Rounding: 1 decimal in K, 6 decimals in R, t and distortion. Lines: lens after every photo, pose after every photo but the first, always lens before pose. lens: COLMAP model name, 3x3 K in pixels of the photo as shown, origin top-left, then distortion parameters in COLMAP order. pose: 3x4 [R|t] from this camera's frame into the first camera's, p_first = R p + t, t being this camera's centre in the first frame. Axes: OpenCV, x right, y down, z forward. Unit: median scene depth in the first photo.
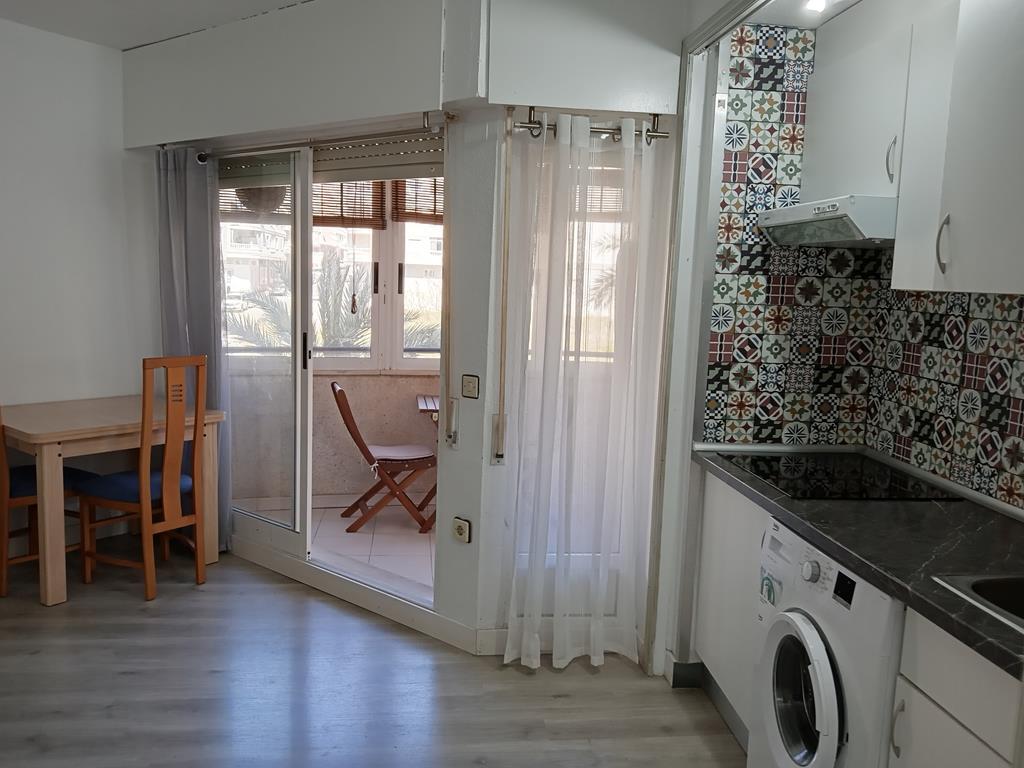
lens RADIAL K [[818.3, 0, 524.5], [0, 818.3, 384.8], [0, 0, 1]] dist [0.046148, -0.095889]
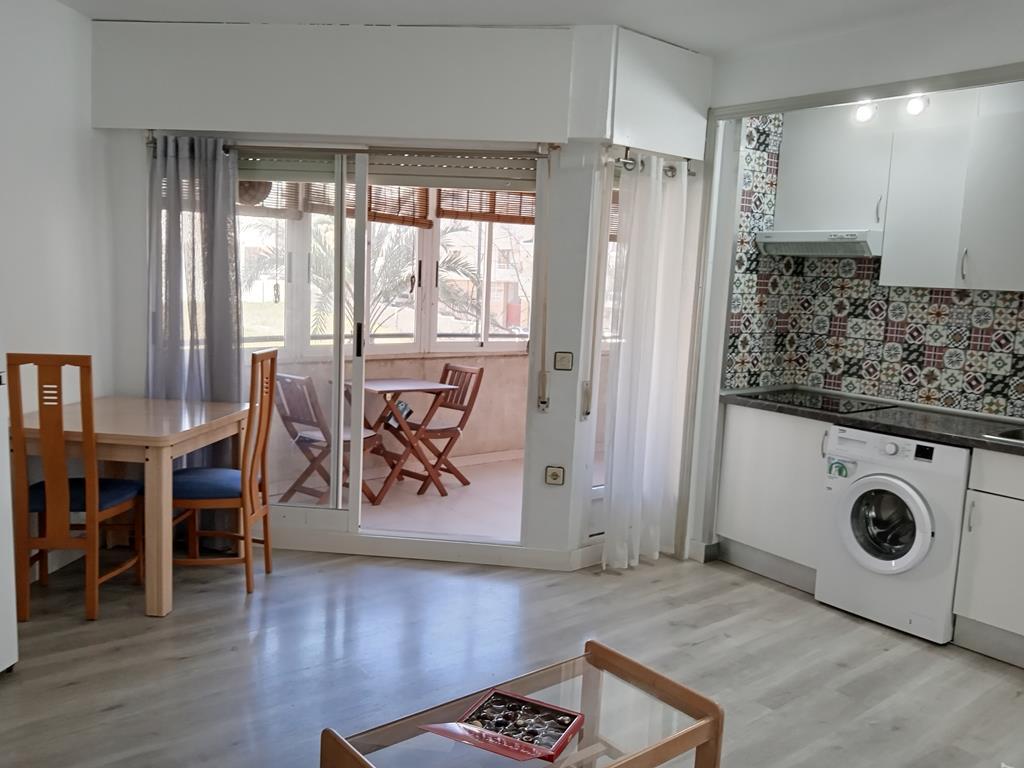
lens RADIAL K [[818.3, 0, 535.0], [0, 818.3, 389.2], [0, 0, 1]] dist [0.046148, -0.095889]
pose [[0.843585, -0.073963, 0.531878, -0.881892], [0.057858, 0.997222, 0.046908, -0.018526], [-0.533870, -0.008798, 0.845521, -0.051319]]
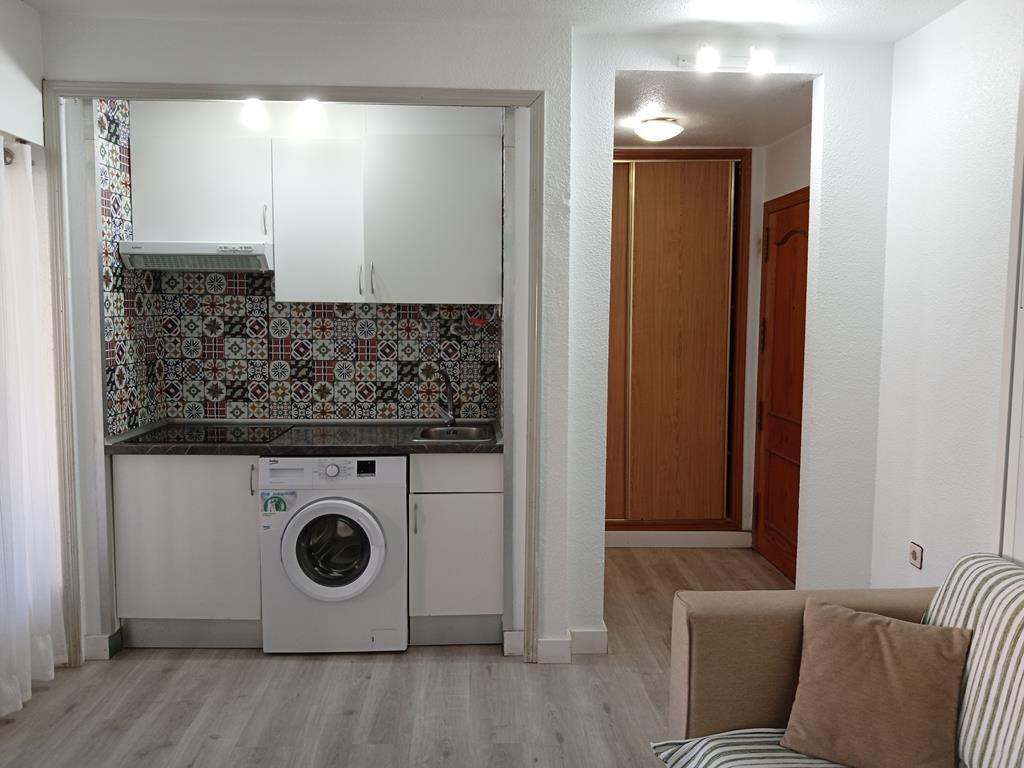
lens RADIAL K [[818.3, 0, 505.2], [0, 818.3, 385.9], [0, 0, 1]] dist [0.046148, -0.095889]
pose [[0.087825, -0.130263, 0.987582, -0.913516], [0.126910, 0.984797, 0.118609, -0.071237], [-0.988019, 0.114917, 0.103022, 0.335226]]
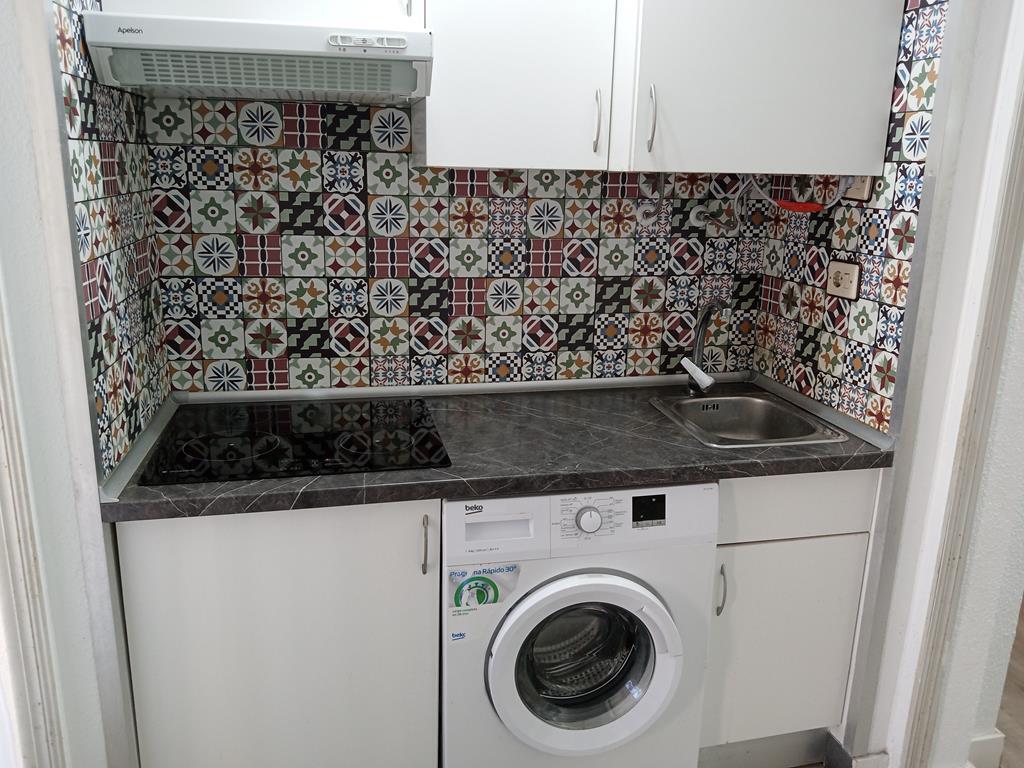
lens RADIAL K [[818.3, 0, 510.2], [0, 818.3, 390.5], [0, 0, 1]] dist [0.046148, -0.095889]
pose [[-0.090466, -0.304191, 0.948306, -0.288528], [0.105950, 0.943867, 0.312875, -0.122447], [-0.990248, 0.128778, -0.053158, 0.808660]]
